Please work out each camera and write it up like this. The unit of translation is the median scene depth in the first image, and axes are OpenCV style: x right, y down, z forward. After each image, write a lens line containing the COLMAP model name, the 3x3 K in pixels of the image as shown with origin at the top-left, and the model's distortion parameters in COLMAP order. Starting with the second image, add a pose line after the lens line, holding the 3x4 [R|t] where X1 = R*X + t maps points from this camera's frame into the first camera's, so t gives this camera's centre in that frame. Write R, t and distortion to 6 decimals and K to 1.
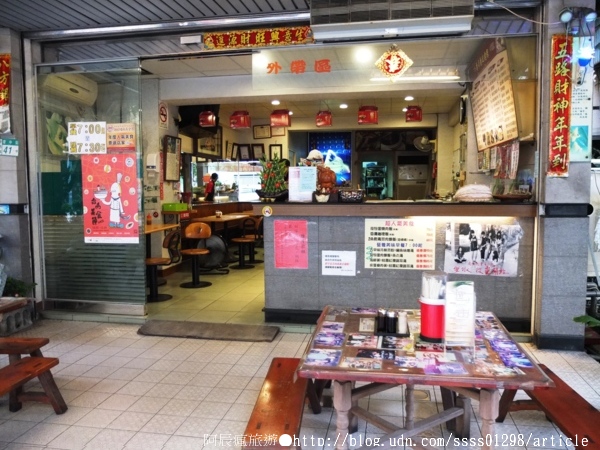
lens RADIAL K [[507.4, 0, 300.0], [0, 507.4, 225.0], [0, 0, 1]] dist [-0.000956, 0.000383]
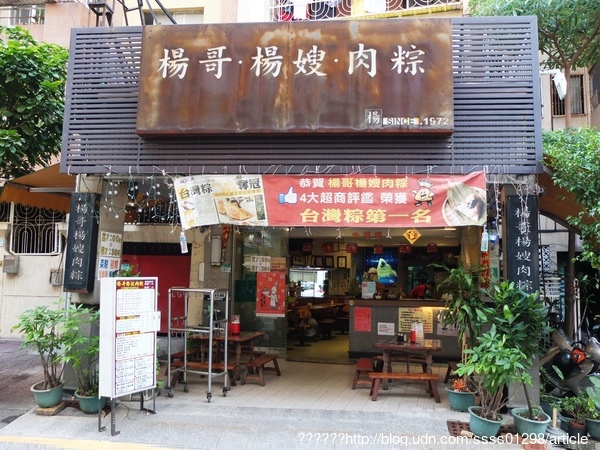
lens RADIAL K [[522.2, 0, 300.0], [0, 522.2, 225.0], [0, 0, 1]] dist [-0.008535, -0.001454]
pose [[0.995363, 0.013302, -0.095271, -0.067406], [-0.030507, 0.982921, -0.181484, 0.050268], [0.091229, 0.183549, 0.978768, -1.064811]]
